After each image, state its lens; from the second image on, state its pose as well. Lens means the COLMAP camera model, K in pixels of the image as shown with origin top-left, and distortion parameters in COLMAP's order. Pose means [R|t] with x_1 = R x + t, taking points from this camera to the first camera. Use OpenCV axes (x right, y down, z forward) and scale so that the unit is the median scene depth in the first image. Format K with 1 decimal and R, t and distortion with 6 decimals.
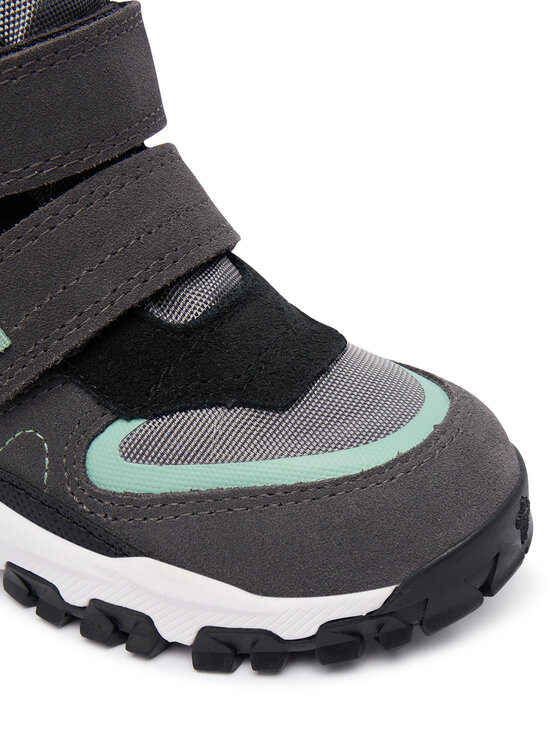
lens RADIAL K [[1216.4, 0, 280.3], [0, 1216.4, 372.4], [0, 0, 1]] dist [-0.014750, 0.000000]
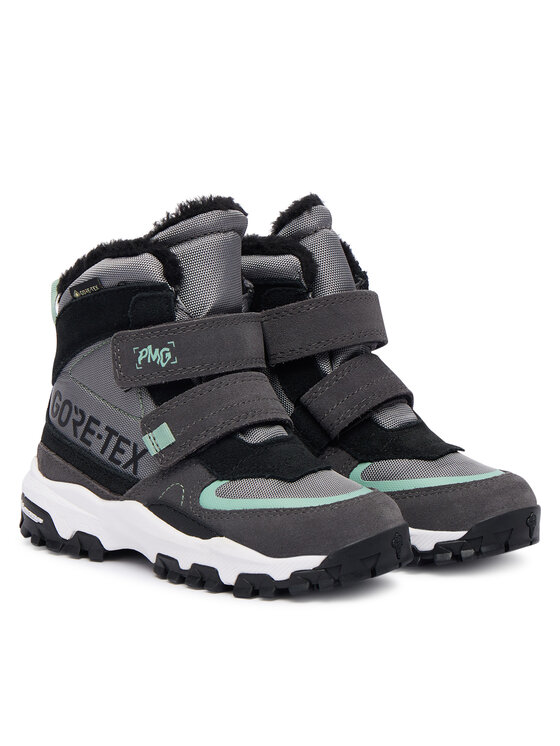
lens RADIAL K [[1897.3, 0, 280.1], [0, 1897.3, 372.5], [0, 0, 1]] dist [0.556897, 0.000000]
pose [[0.973861, 0.065867, -0.217386, 0.718703], [-0.140697, 0.926254, -0.349654, 1.053702], [0.178324, 0.371100, 0.911309, -2.205993]]
